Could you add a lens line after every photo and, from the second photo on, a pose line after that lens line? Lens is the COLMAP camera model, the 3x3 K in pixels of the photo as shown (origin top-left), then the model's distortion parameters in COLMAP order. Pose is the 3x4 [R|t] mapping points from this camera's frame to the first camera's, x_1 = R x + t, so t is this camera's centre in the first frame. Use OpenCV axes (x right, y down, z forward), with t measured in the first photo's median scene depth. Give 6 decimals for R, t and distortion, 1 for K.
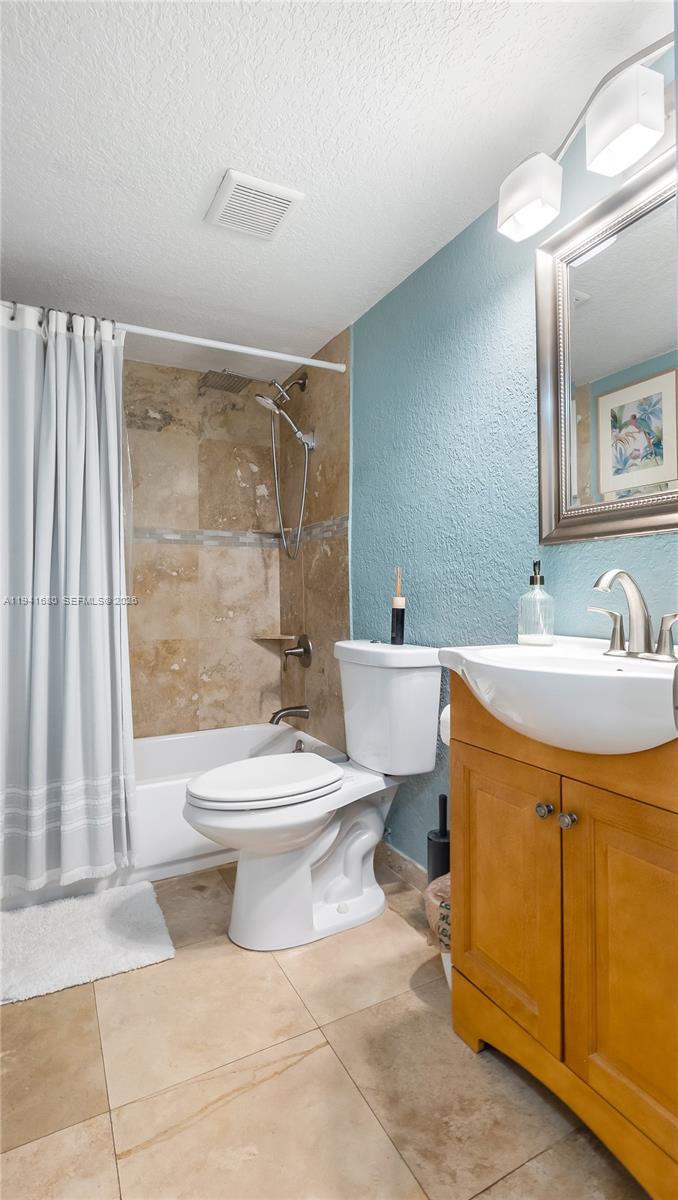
lens RADIAL K [[560.2, 0, 333.1], [0, 560.2, 585.8], [0, 0, 1]] dist [-0.005011, 0.000887]
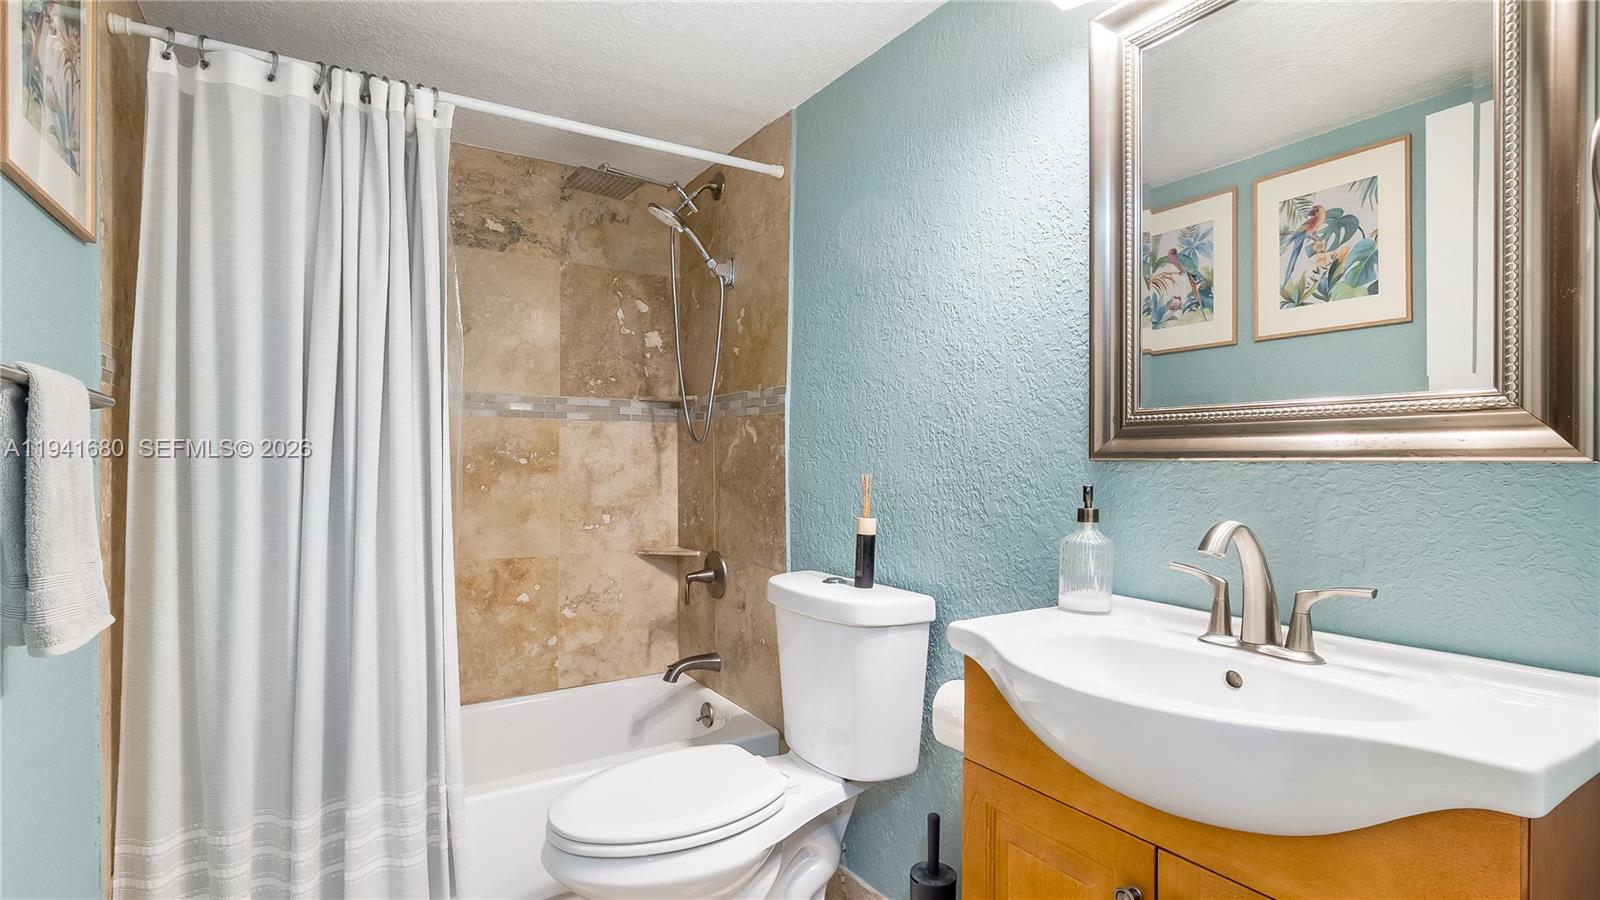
lens RADIAL K [[747.0, 0, 794.8], [0, 747.0, 442.7], [0, 0, 1]] dist [-0.005011, 0.000887]
pose [[0.996215, 0.009095, 0.086451, -0.040361], [-0.009336, 0.999954, 0.002390, -0.058946], [-0.086426, -0.003188, 0.996253, 0.084394]]
